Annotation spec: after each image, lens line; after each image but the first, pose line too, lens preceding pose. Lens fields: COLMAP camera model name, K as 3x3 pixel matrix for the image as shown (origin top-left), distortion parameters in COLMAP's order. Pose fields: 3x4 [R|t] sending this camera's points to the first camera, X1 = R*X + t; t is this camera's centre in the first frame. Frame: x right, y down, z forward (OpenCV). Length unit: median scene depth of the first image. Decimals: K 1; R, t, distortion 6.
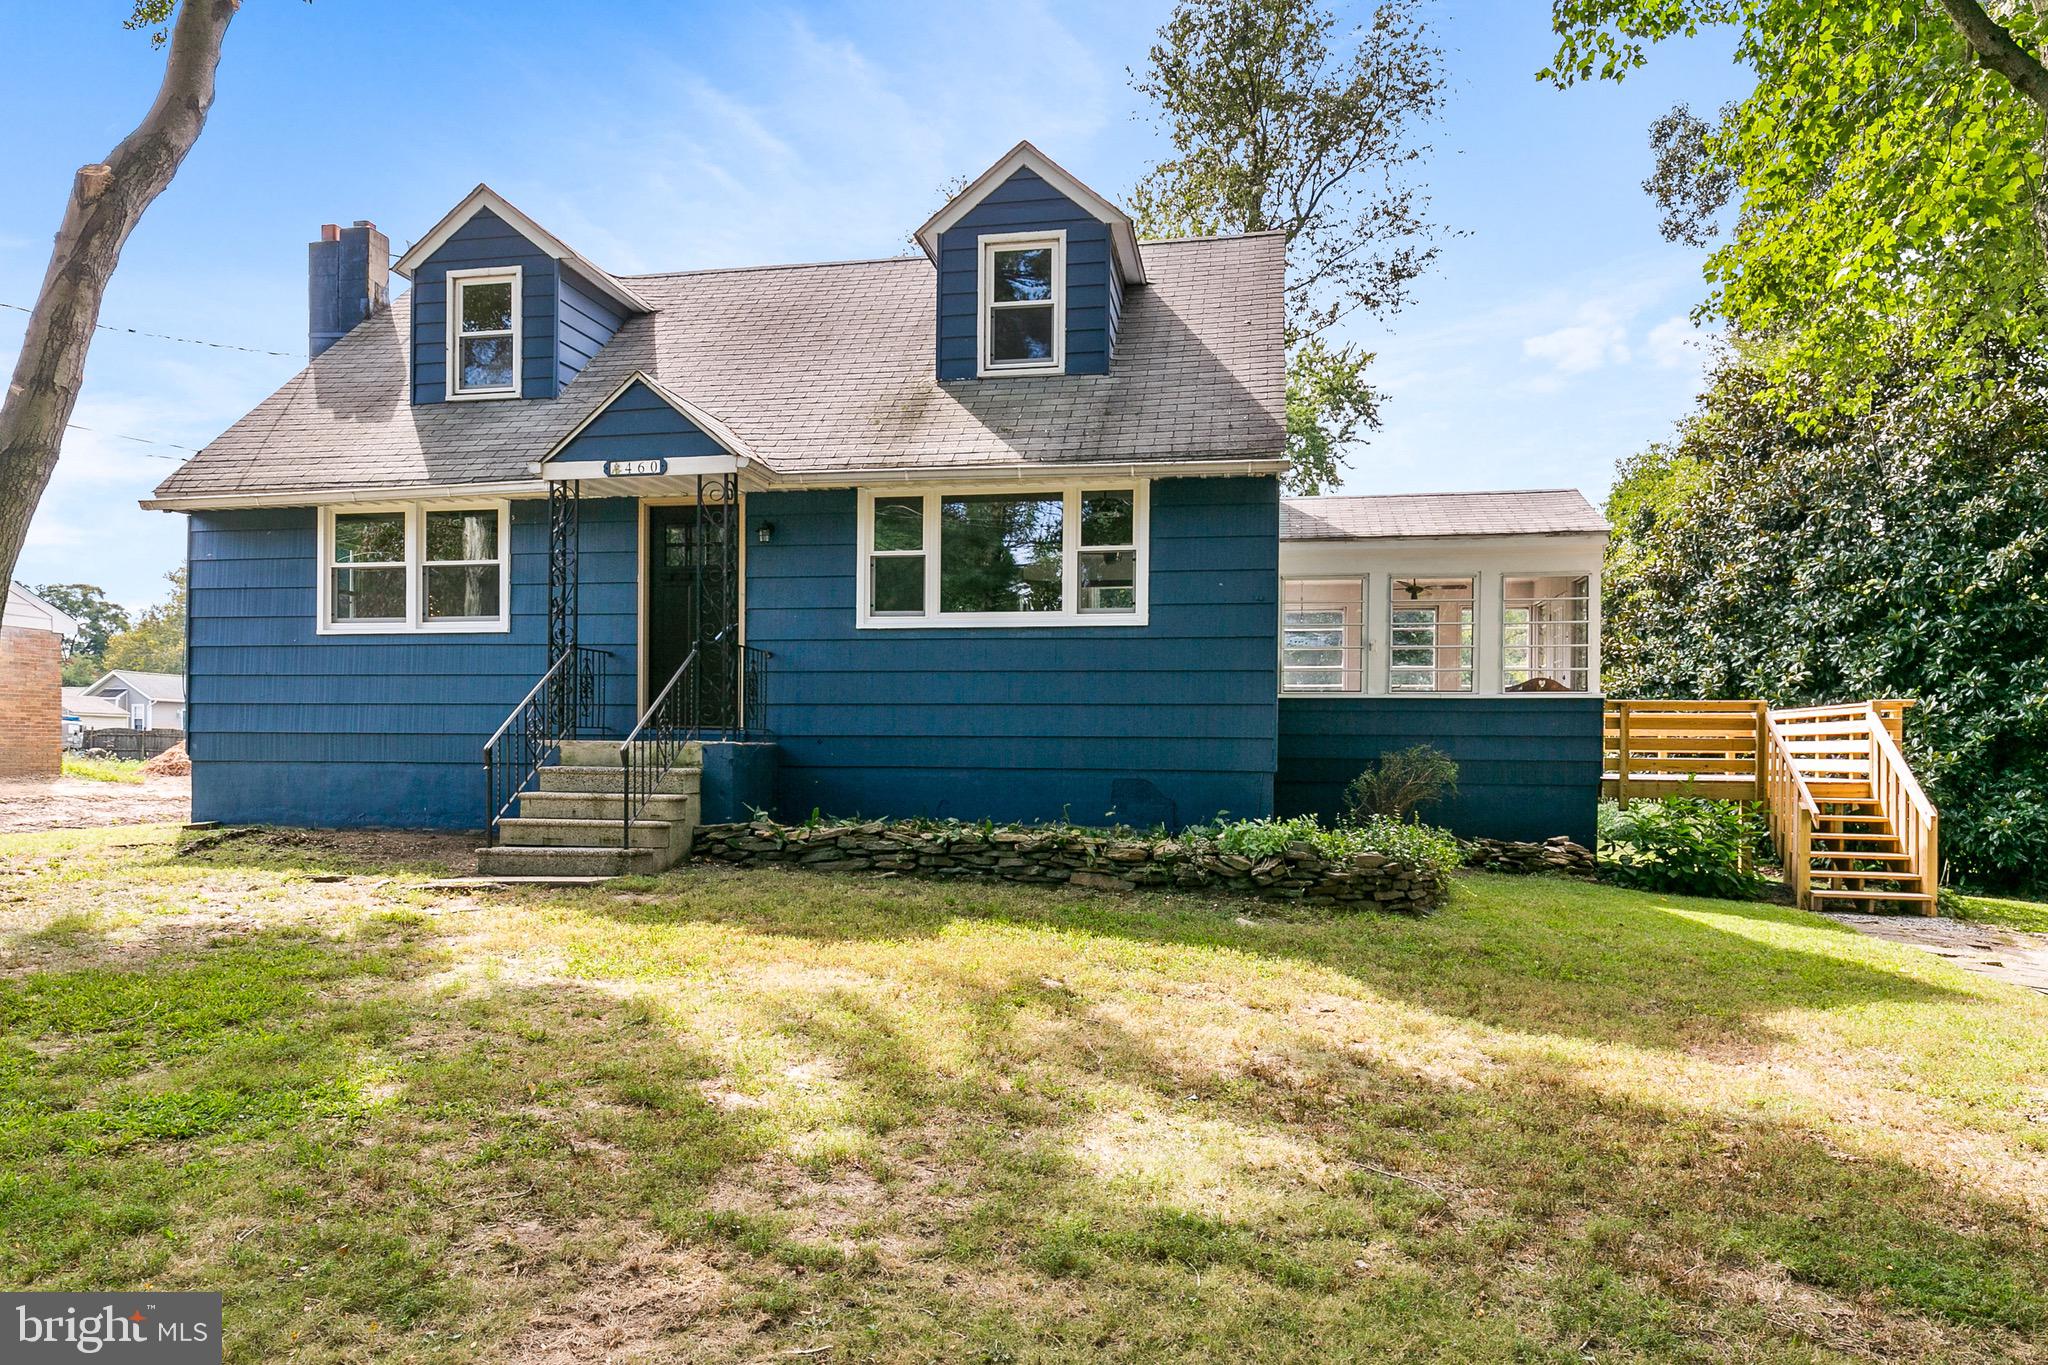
lens RADIAL K [[1402.2, 0, 953.4], [0, 1402.2, 758.8], [0, 0, 1]] dist [-0.000119, -0.000829]
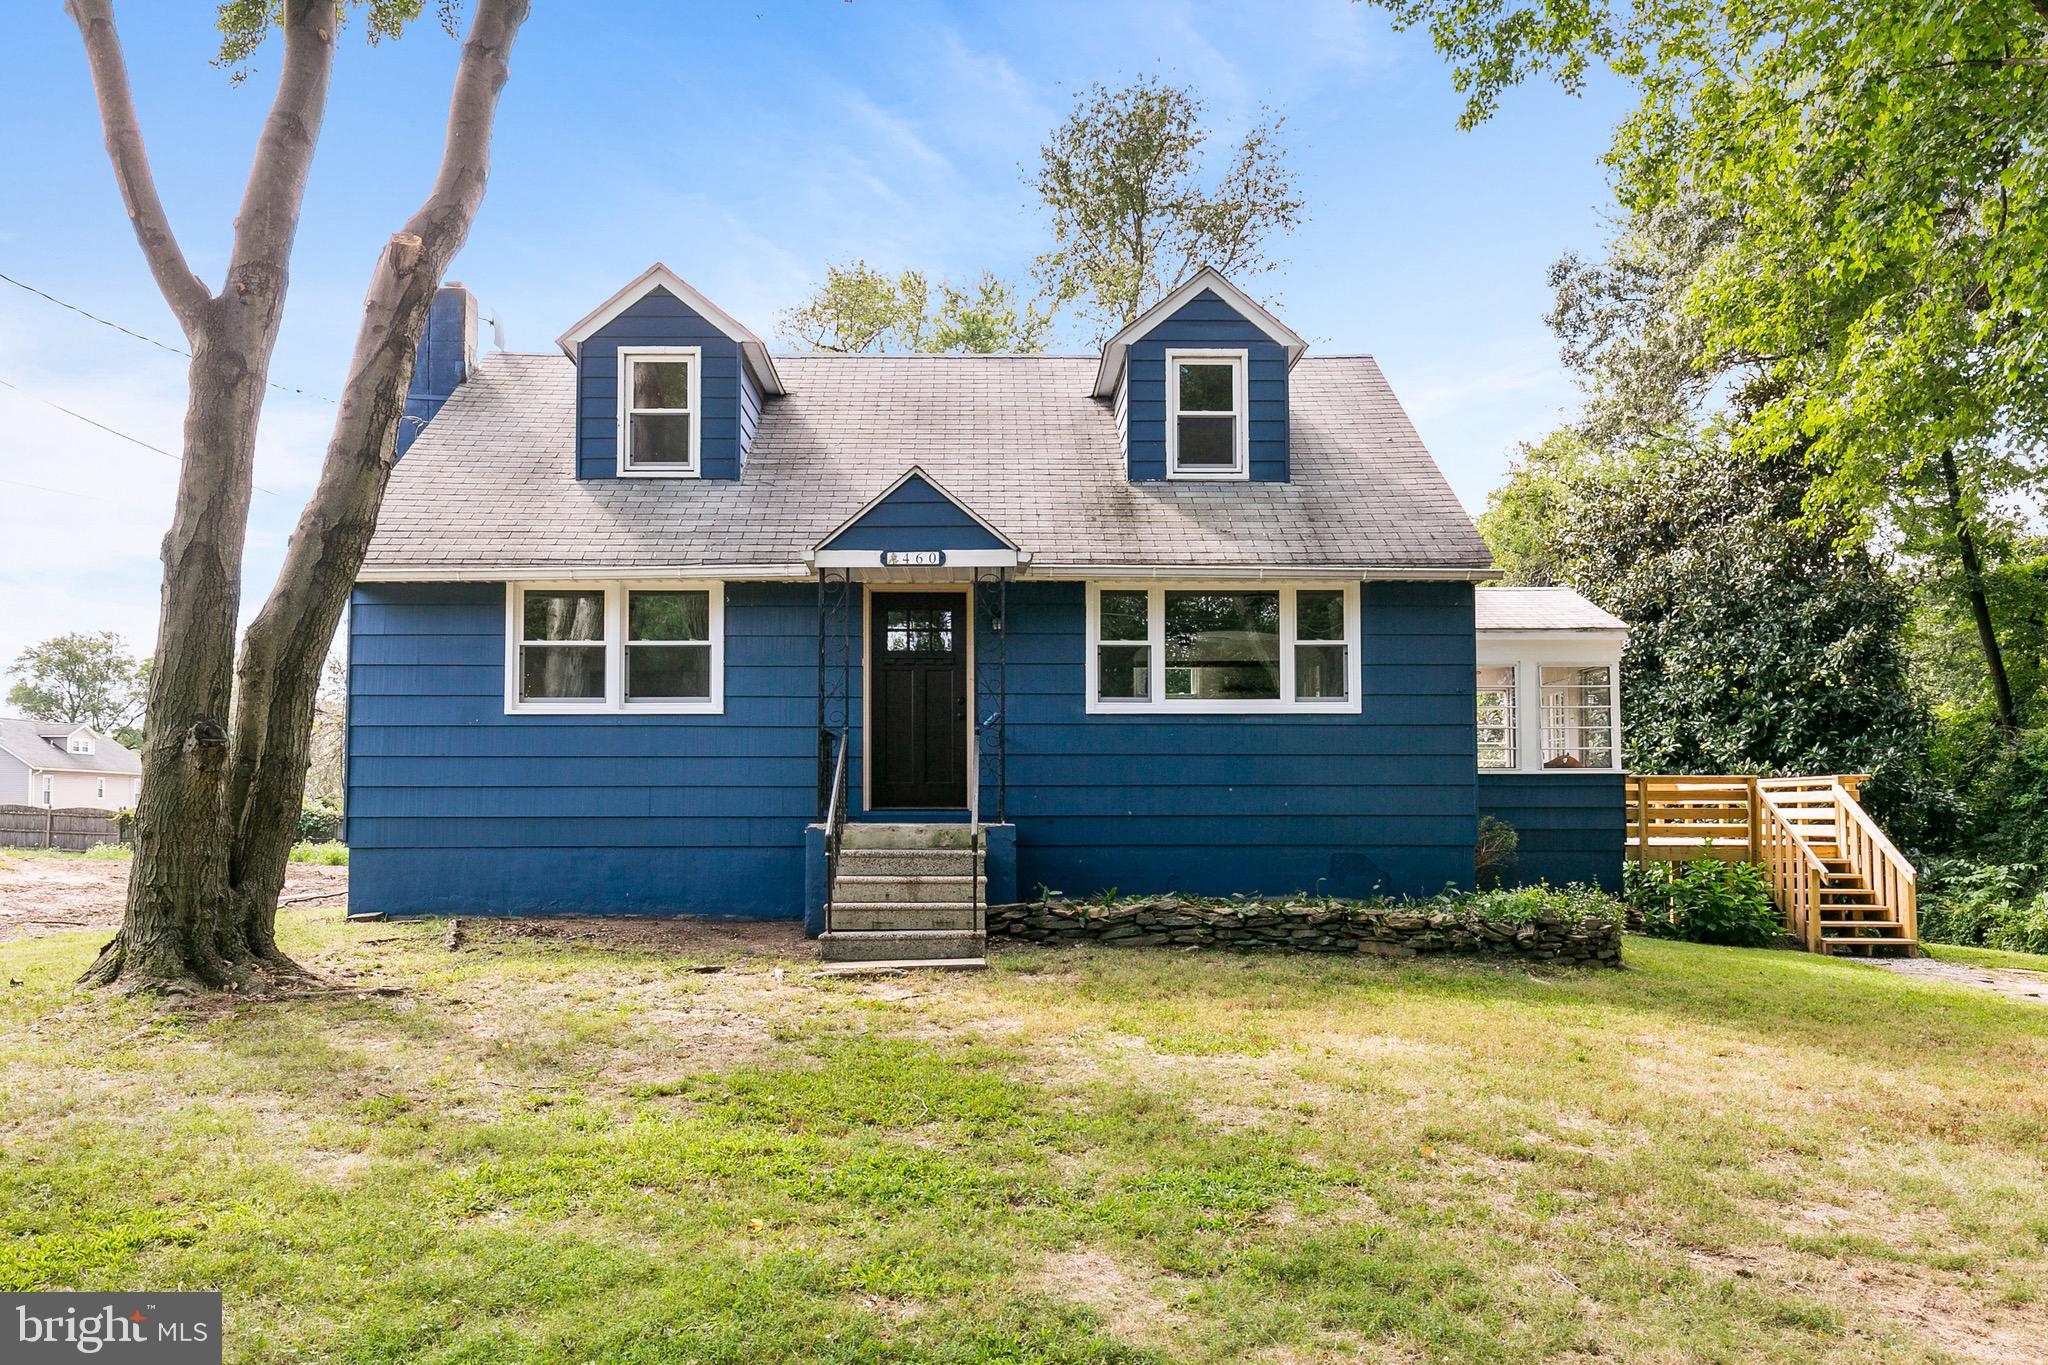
lens RADIAL K [[1425.4, 0, 973.3], [0, 1425.4, 752.8], [0, 0, 1]] dist [0.002430, 0.000132]
pose [[0.976402, -0.000078, 0.215960, -0.382678], [0.010351, 0.998867, -0.046440, -0.014823], [-0.215711, 0.047580, 0.975297, -0.022162]]
